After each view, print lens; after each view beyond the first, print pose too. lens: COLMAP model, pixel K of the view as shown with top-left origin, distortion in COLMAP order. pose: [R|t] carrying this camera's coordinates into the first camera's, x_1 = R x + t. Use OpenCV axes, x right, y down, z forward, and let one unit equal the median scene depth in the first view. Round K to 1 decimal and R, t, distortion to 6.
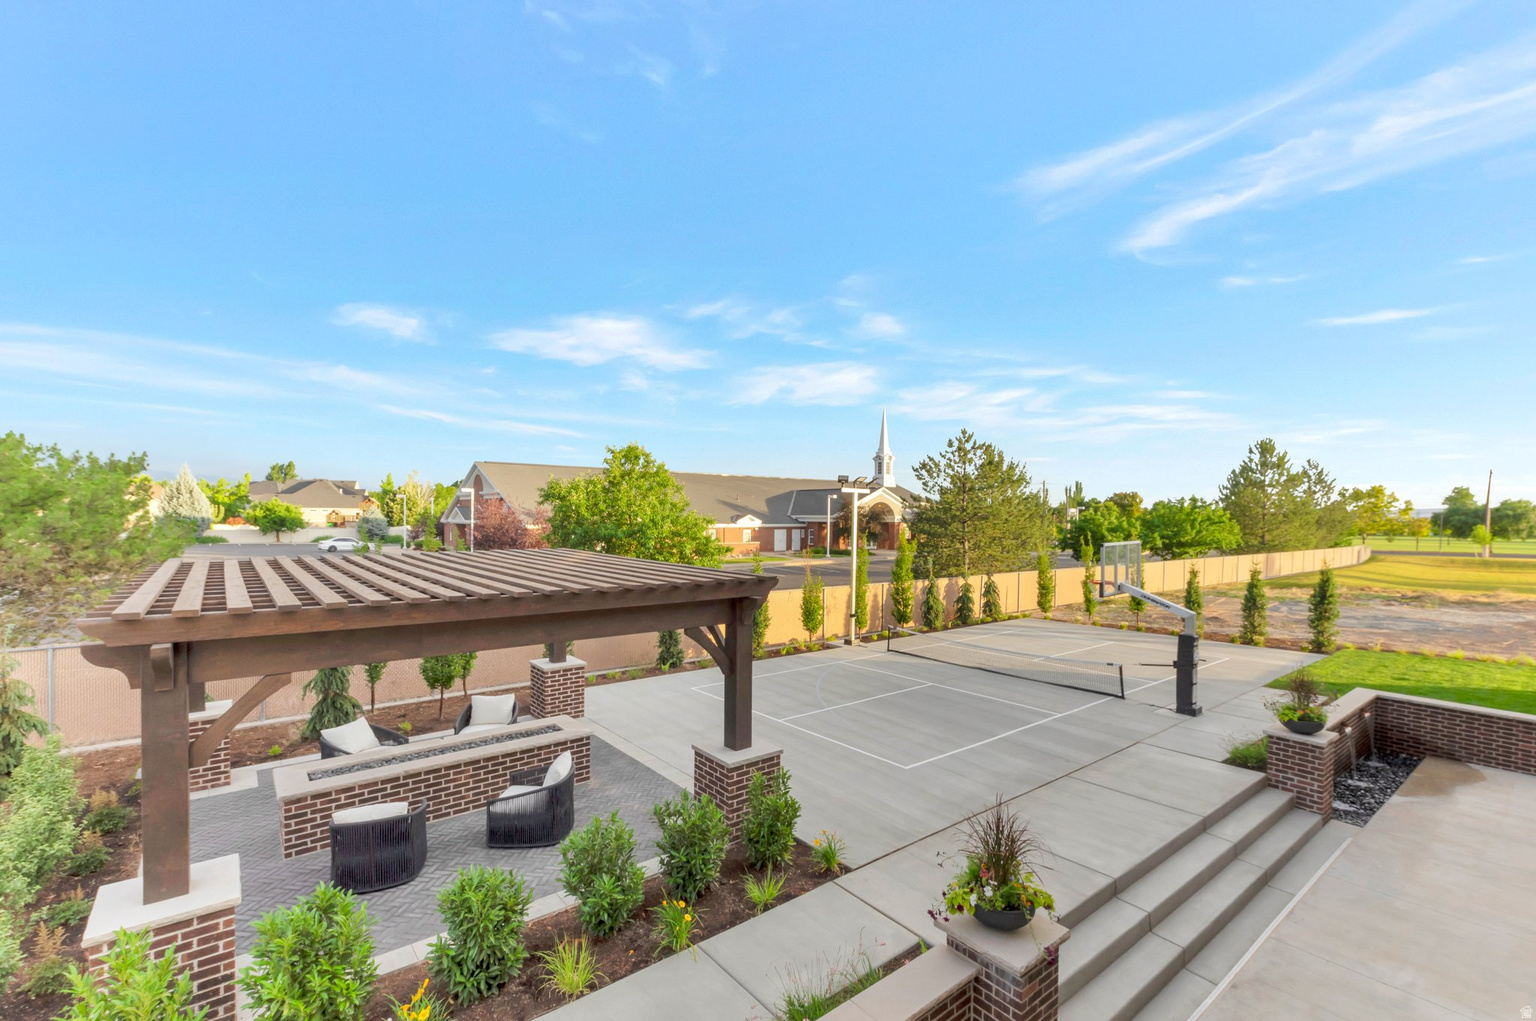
lens RADIAL K [[684.1, 0, 768.0], [0, 684.1, 510.5], [0, 0, 1]] dist [-0.001684, -0.000353]
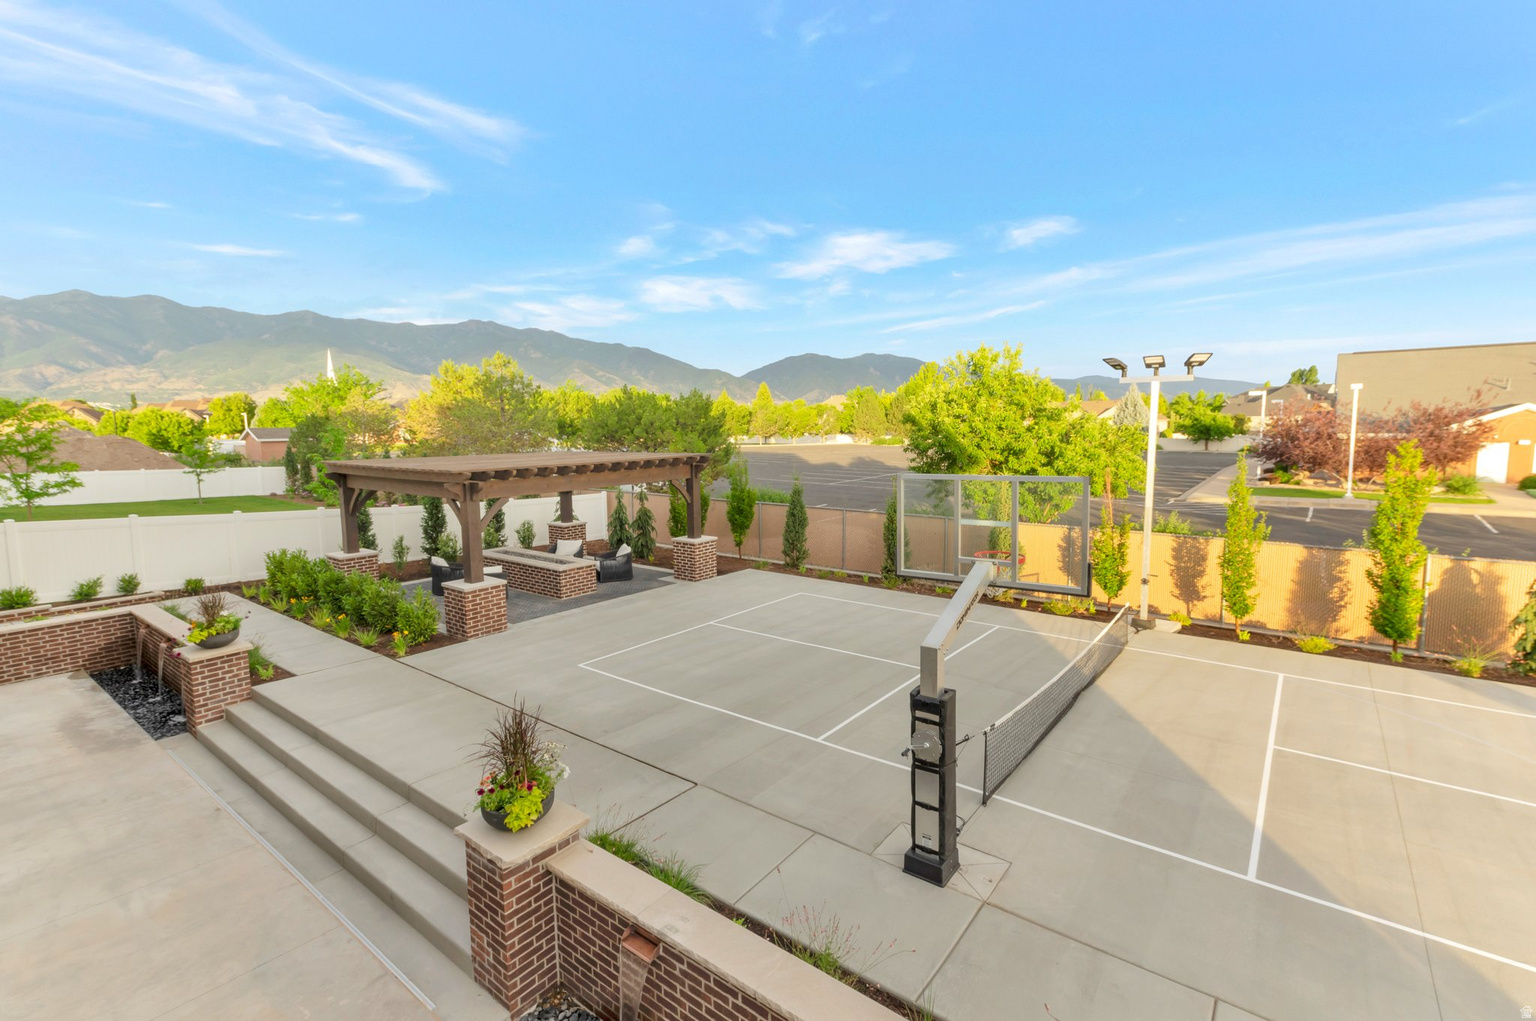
lens RADIAL K [[714.0, 0, 768.0], [0, 714.0, 510.5], [0, 0, 1]] dist [0.001229, 0.000208]
pose [[0.241788, 0.108635, -0.964229, 0.757276], [0.013375, 0.993246, 0.115258, 0.014072], [0.970237, -0.040764, 0.238702, 0.605824]]
